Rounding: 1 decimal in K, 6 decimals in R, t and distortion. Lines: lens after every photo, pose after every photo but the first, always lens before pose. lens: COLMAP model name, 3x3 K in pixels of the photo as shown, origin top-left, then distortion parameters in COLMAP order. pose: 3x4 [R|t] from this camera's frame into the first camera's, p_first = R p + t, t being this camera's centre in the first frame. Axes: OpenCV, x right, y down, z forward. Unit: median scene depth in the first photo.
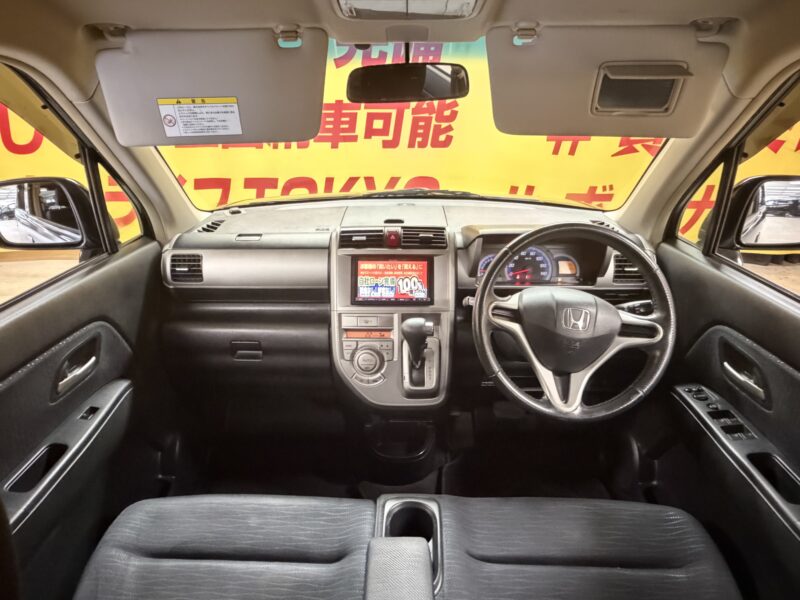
lens RADIAL K [[484.2, 0, 397.4], [0, 484.2, 300.2], [0, 0, 1]] dist [-0.016316, 0.002625]
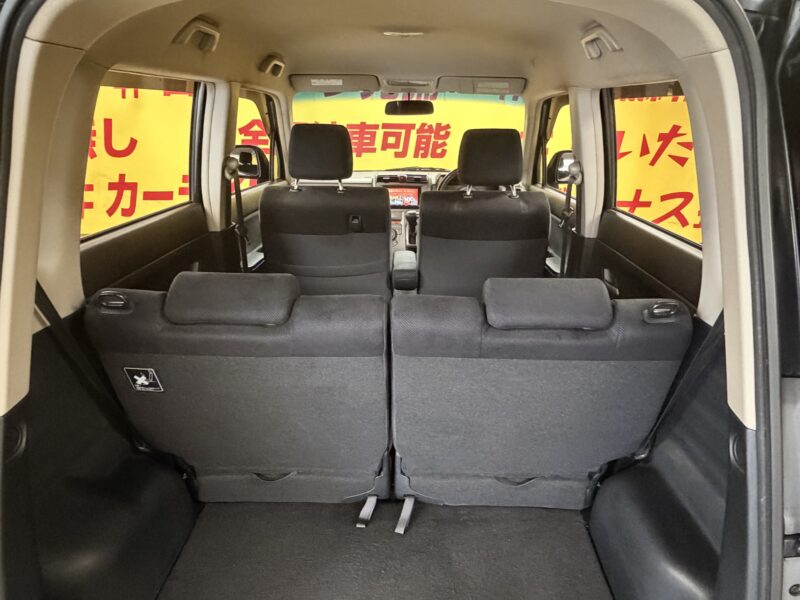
lens RADIAL K [[495.1, 0, 413.7], [0, 495.1, 283.9], [0, 0, 1]] dist [-0.017485, 0.004568]
pose [[0.999719, 0.014355, 0.018869, 0.001634], [-0.012773, 0.996593, -0.081478, 0.147336], [-0.019974, 0.081215, 0.996496, -0.343777]]
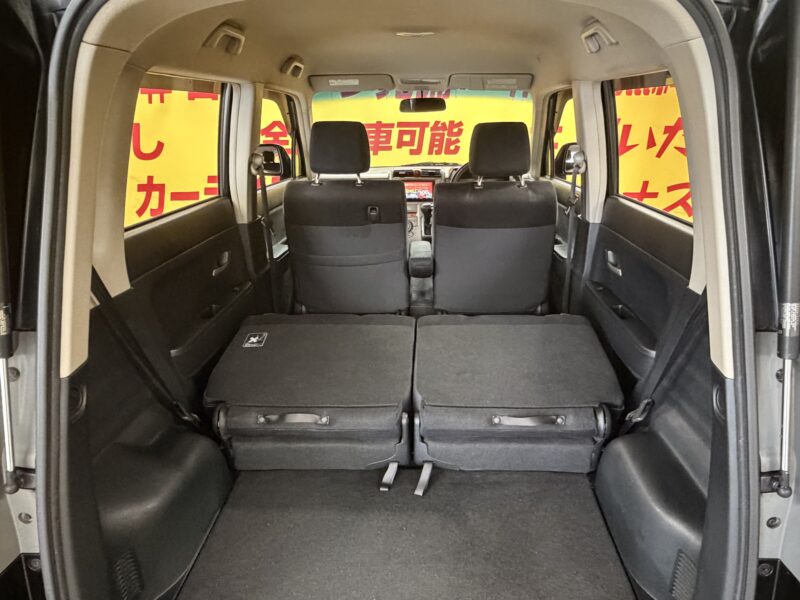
lens RADIAL K [[495.1, 0, 425.0], [0, 495.1, 296.2], [0, 0, 1]] dist [-0.017485, 0.004568]
pose [[0.999982, -0.000966, 0.005868, 0.004648], [0.001361, 0.997701, -0.067760, 0.193341], [-0.005789, 0.067767, 0.997684, -0.405569]]
